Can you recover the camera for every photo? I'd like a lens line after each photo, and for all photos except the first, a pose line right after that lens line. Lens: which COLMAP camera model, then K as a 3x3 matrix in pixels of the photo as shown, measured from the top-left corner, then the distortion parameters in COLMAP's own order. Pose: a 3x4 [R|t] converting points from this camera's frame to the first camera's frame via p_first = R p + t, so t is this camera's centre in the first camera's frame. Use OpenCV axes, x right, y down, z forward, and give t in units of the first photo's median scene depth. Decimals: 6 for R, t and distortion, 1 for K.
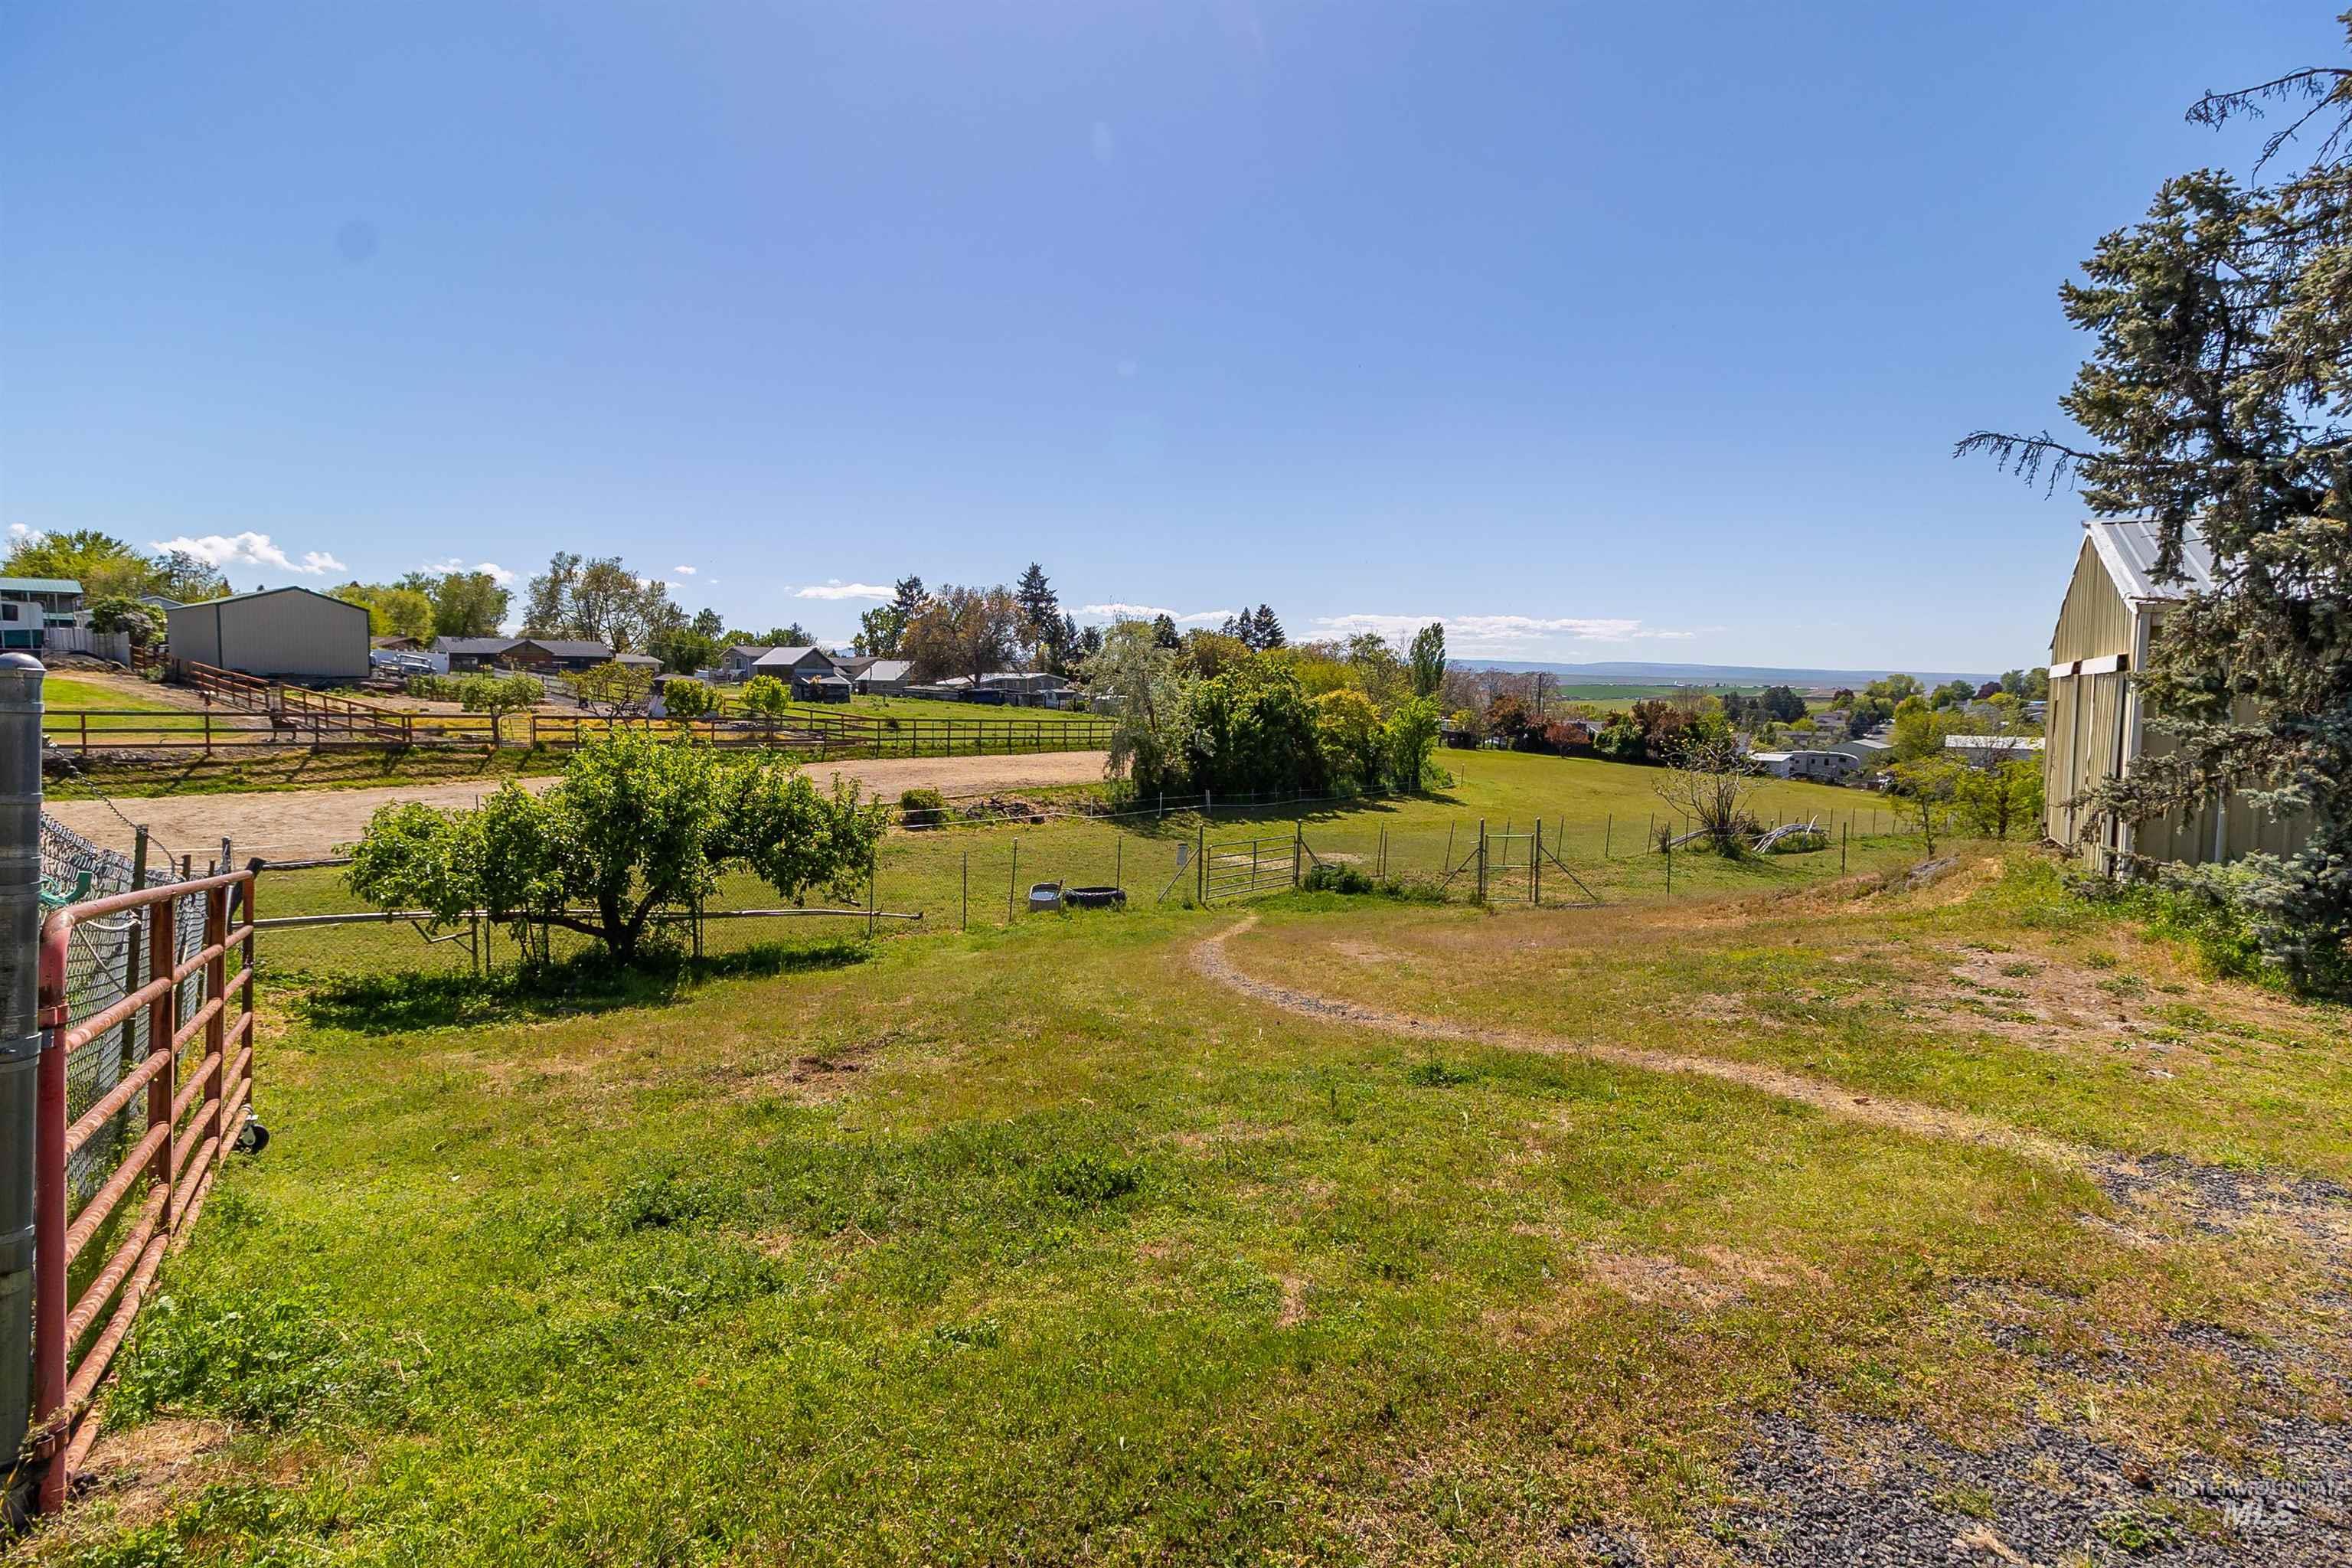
lens RADIAL K [[1077.8, 0, 1172.1], [0, 1077.8, 755.3], [0, 0, 1]] dist [0.006325, -0.001654]
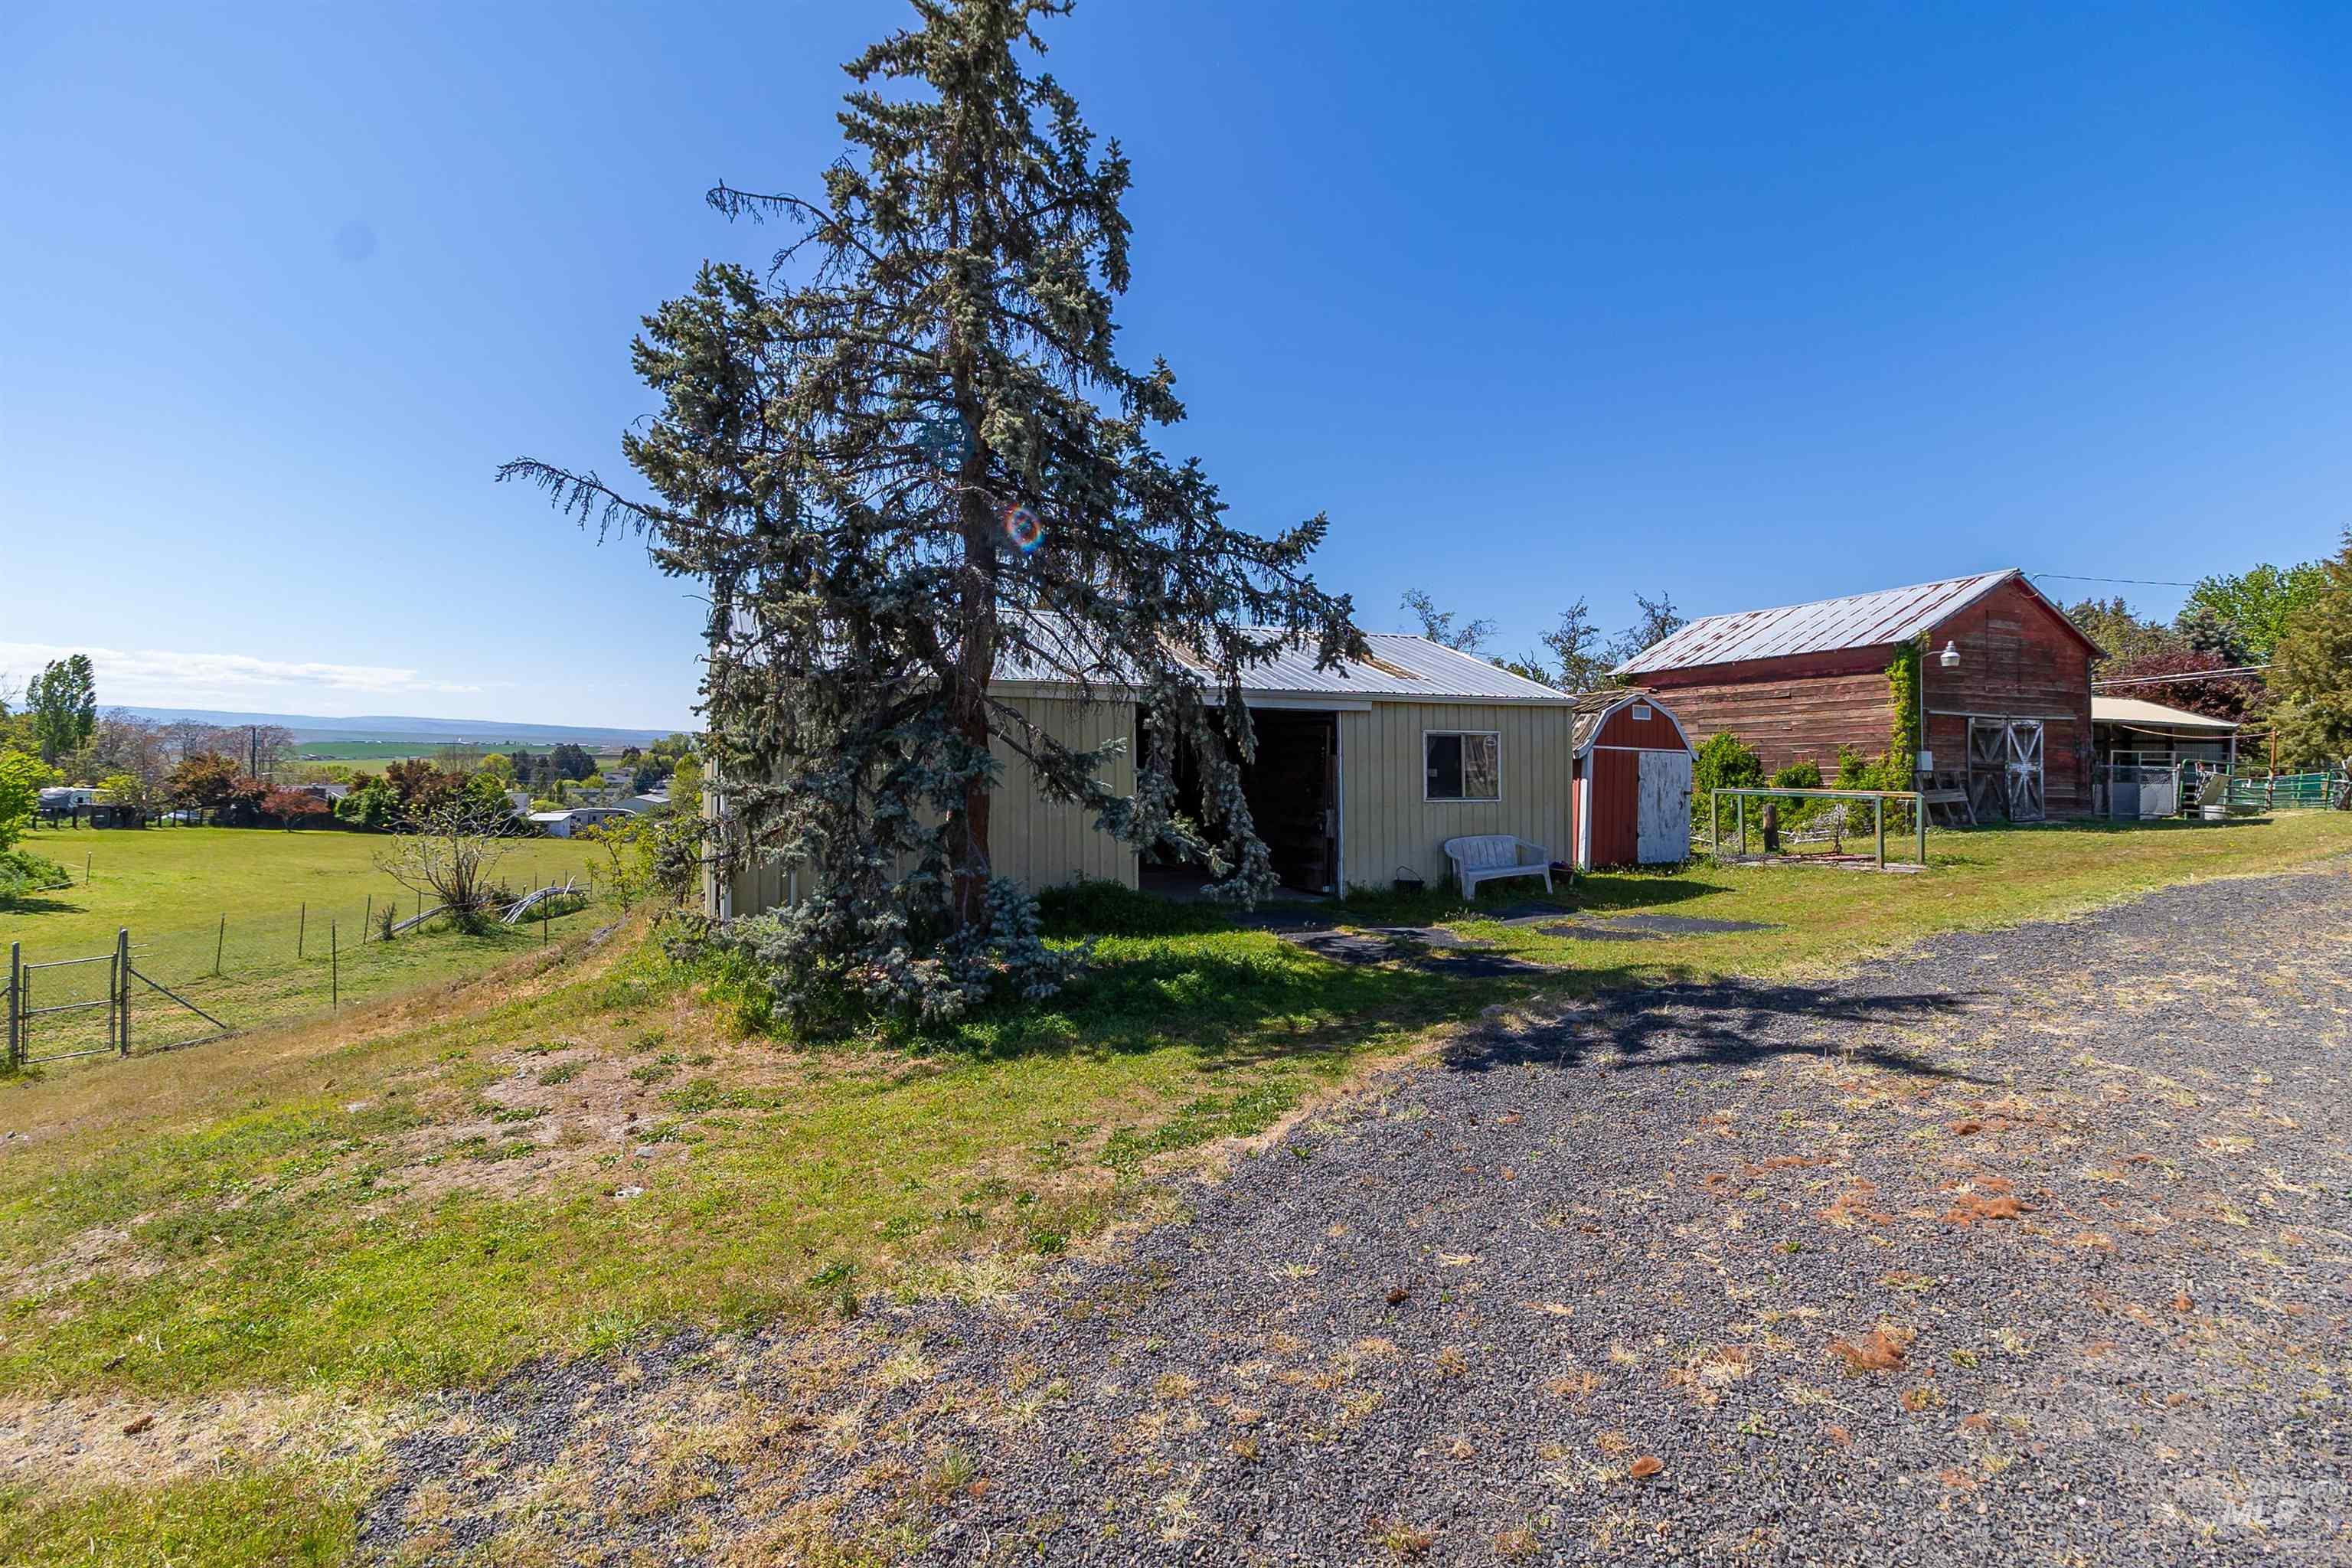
lens RADIAL K [[1077.8, 0, 1172.1], [0, 1077.8, 755.3], [0, 0, 1]] dist [0.006325, -0.001654]
pose [[0.524834, -0.006144, 0.851183, 0.035730], [0.051687, 0.998359, -0.024663, -0.001073], [-0.849634, 0.056939, 0.524290, 0.013660]]
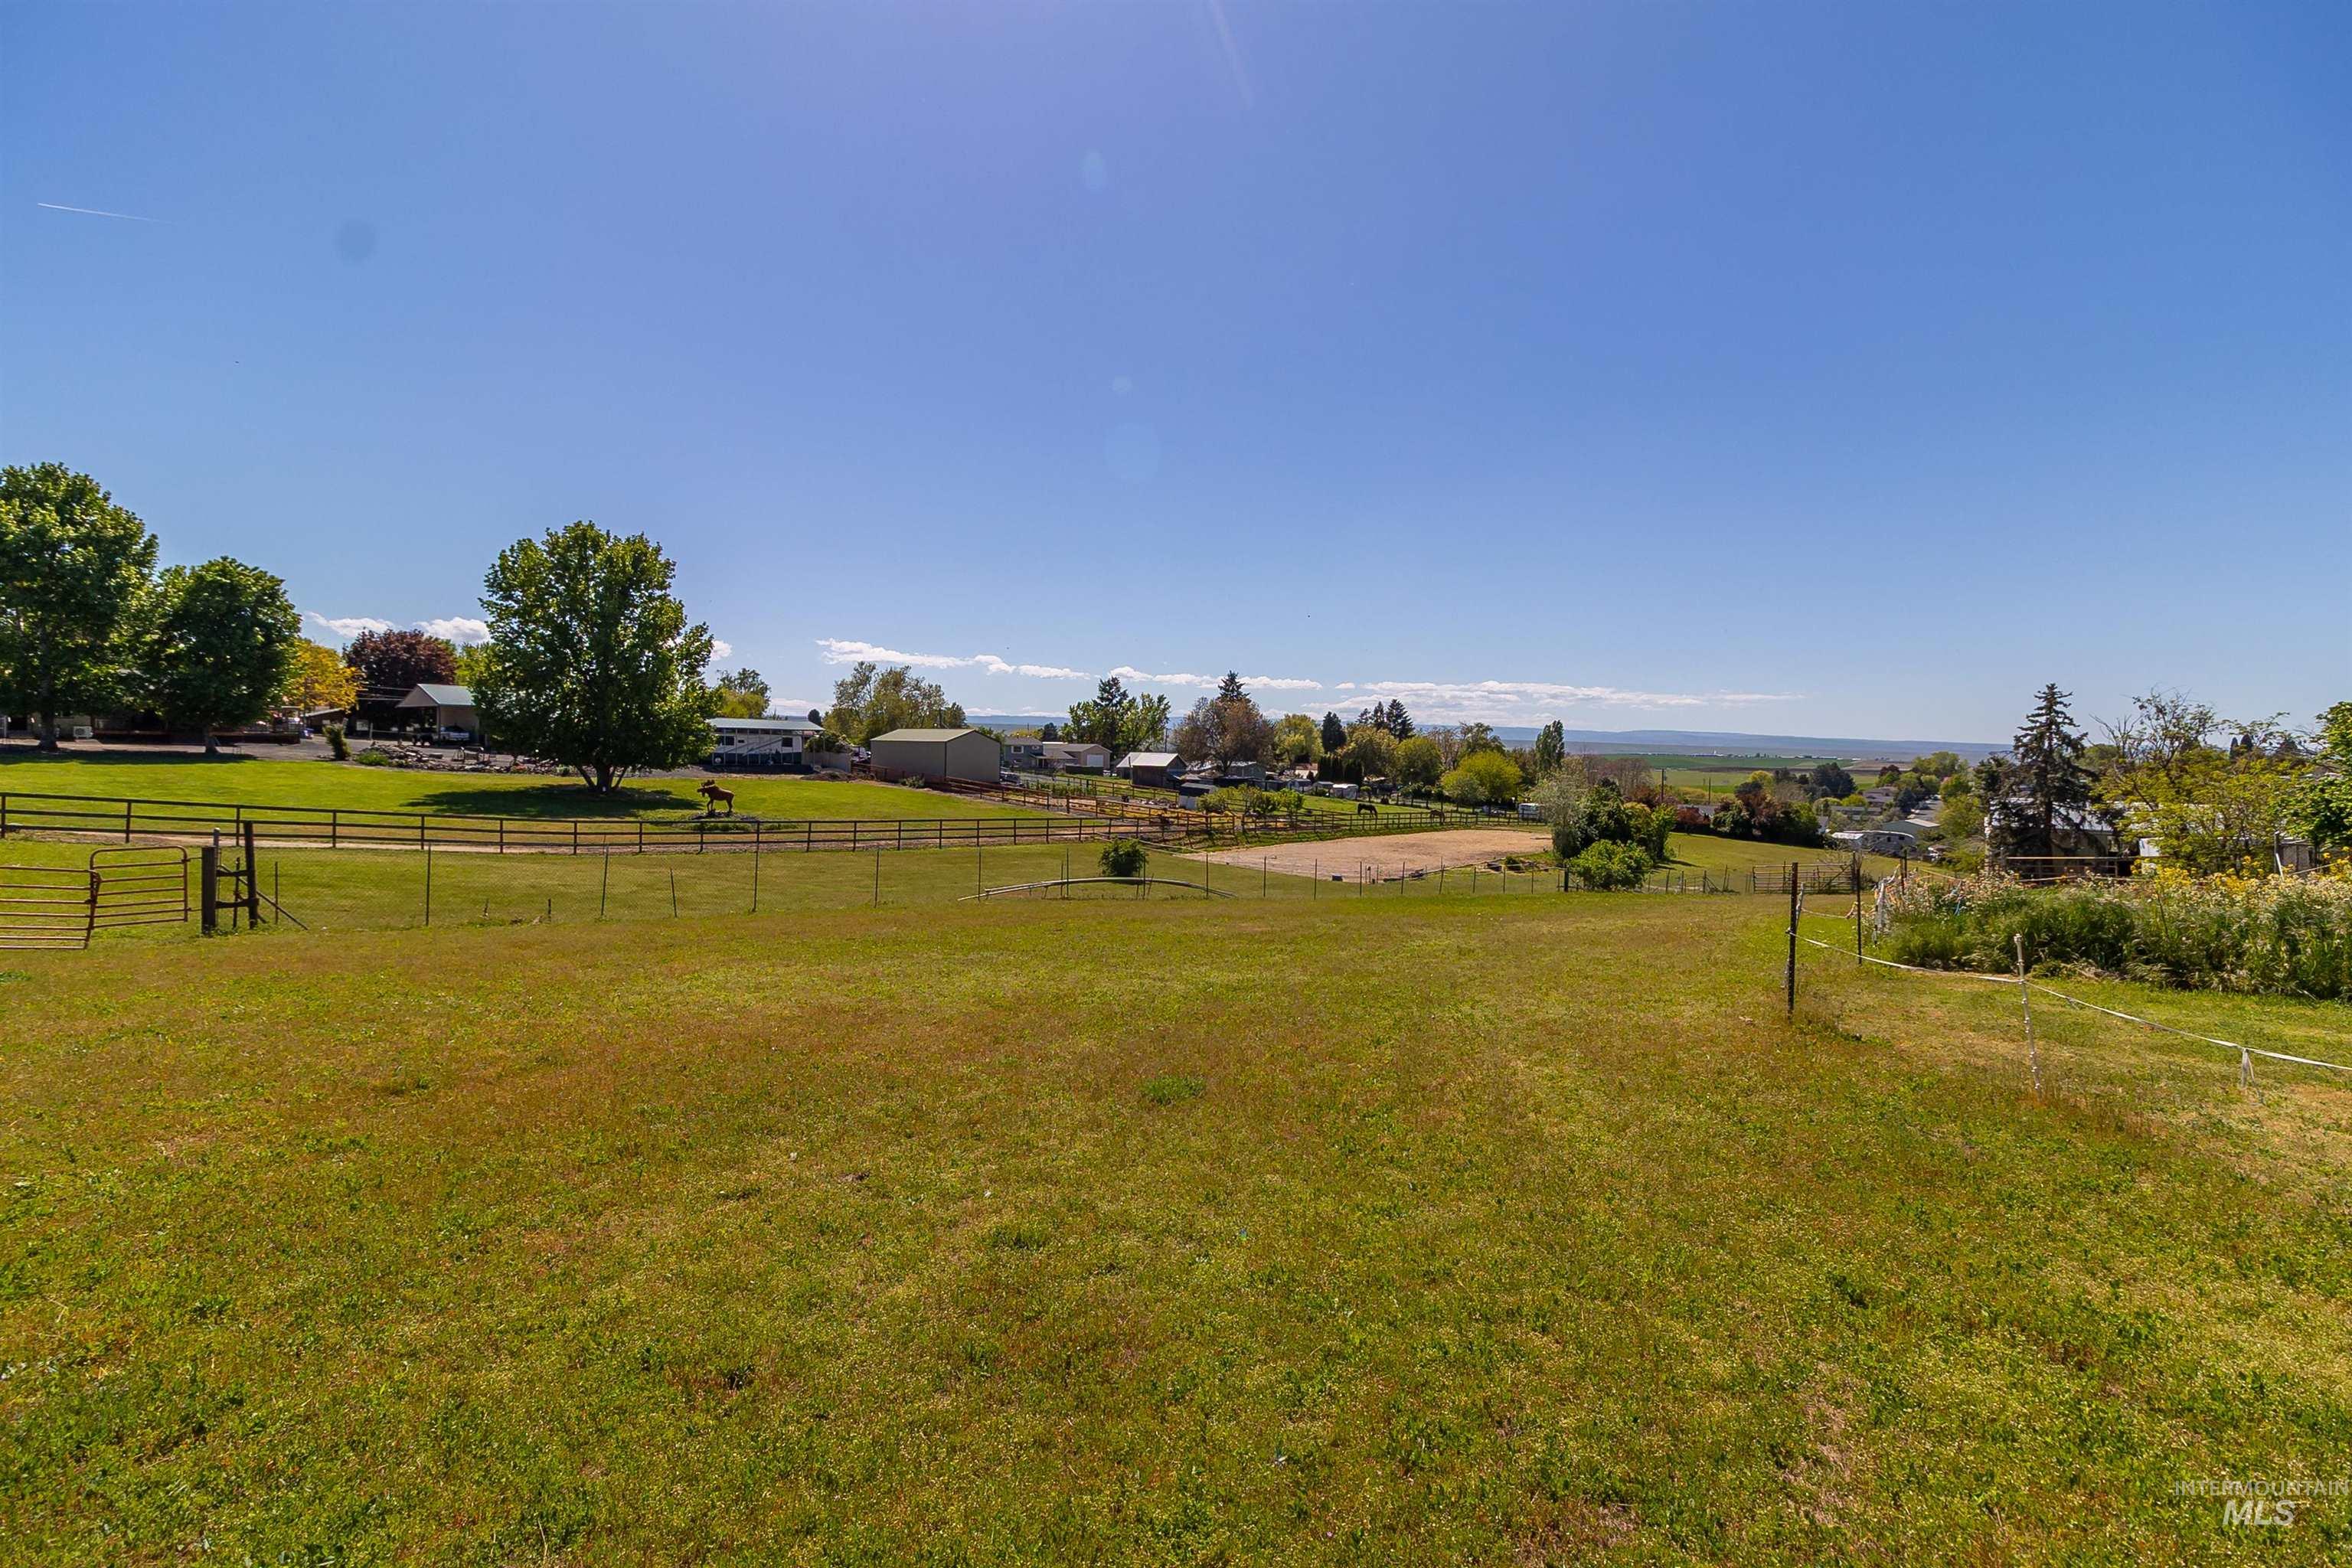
lens RADIAL K [[1077.8, 0, 1172.1], [0, 1077.8, 755.3], [0, 0, 1]] dist [0.006325, -0.001654]
pose [[0.999567, 0.007792, -0.028375, -0.445529], [-0.009467, 0.998190, -0.059390, -0.019725], [0.027861, 0.059632, 0.997832, -0.660948]]
